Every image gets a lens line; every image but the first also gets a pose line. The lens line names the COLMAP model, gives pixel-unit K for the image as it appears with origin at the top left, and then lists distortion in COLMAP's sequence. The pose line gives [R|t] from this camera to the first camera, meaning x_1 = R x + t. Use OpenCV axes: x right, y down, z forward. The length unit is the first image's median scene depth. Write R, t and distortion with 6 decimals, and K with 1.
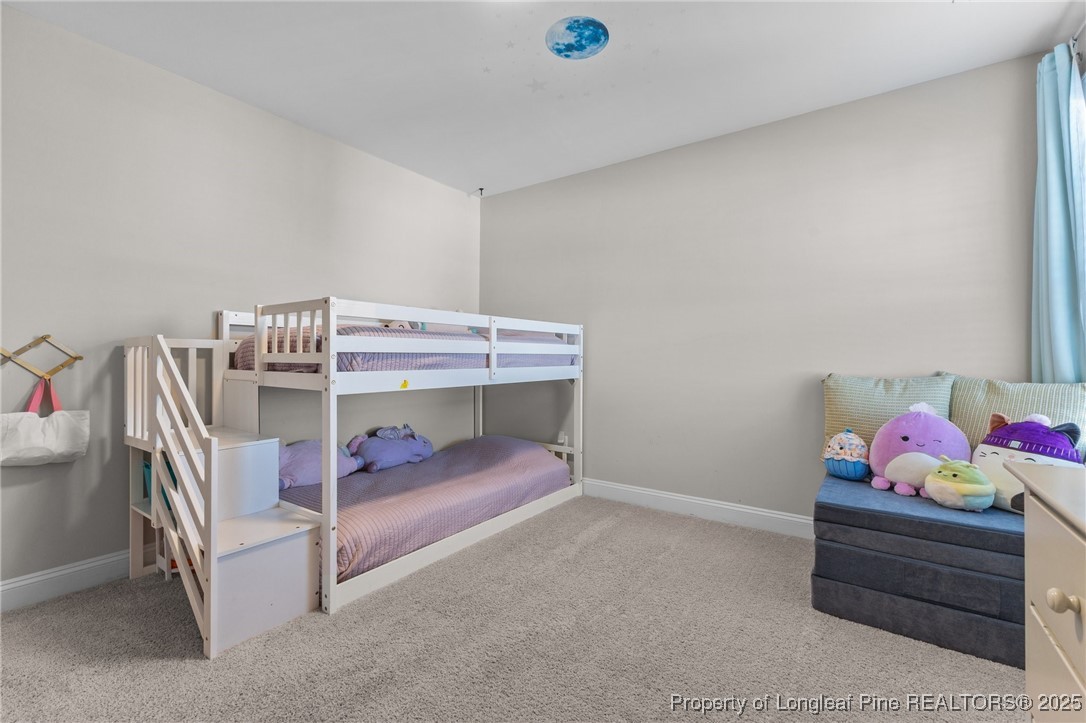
lens RADIAL K [[469.3, 0, 543.4], [0, 469.3, 356.4], [0, 0, 1]] dist [0.013015, -0.004582]
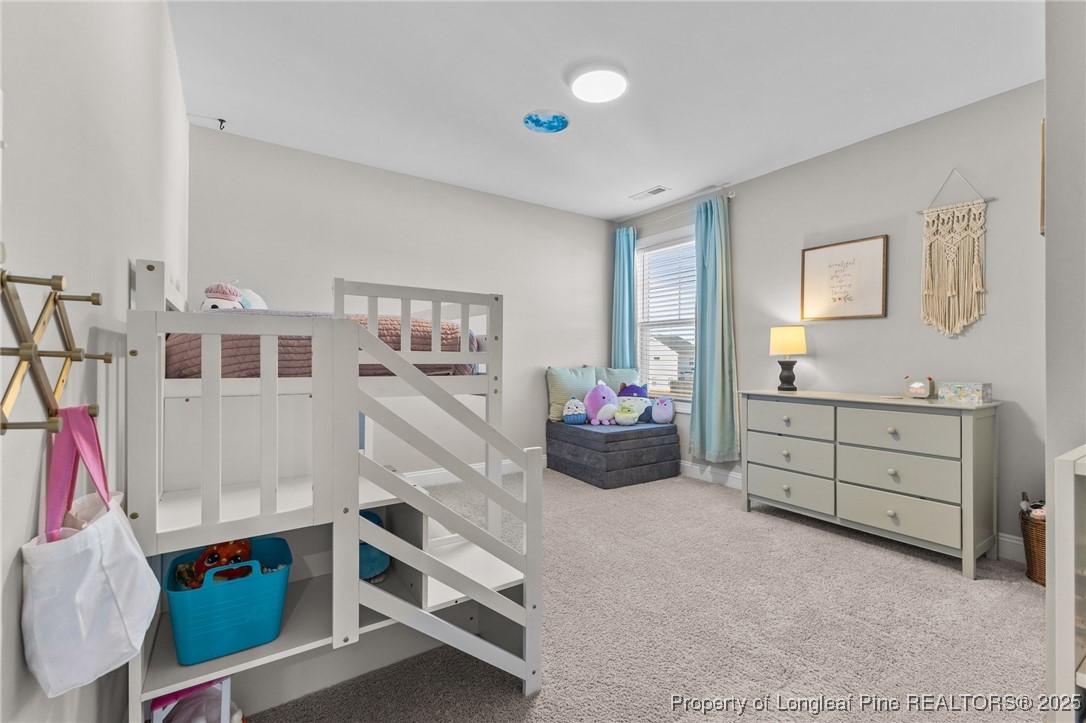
lens RADIAL K [[469.3, 0, 544.8], [0, 469.3, 360.8], [0, 0, 1]] dist [0.013015, -0.004582]
pose [[0.348170, -0.004975, 0.937418, -1.211911], [-0.011493, 0.999888, 0.009575, -0.001681], [-0.937361, -0.014108, 0.348073, 0.531869]]
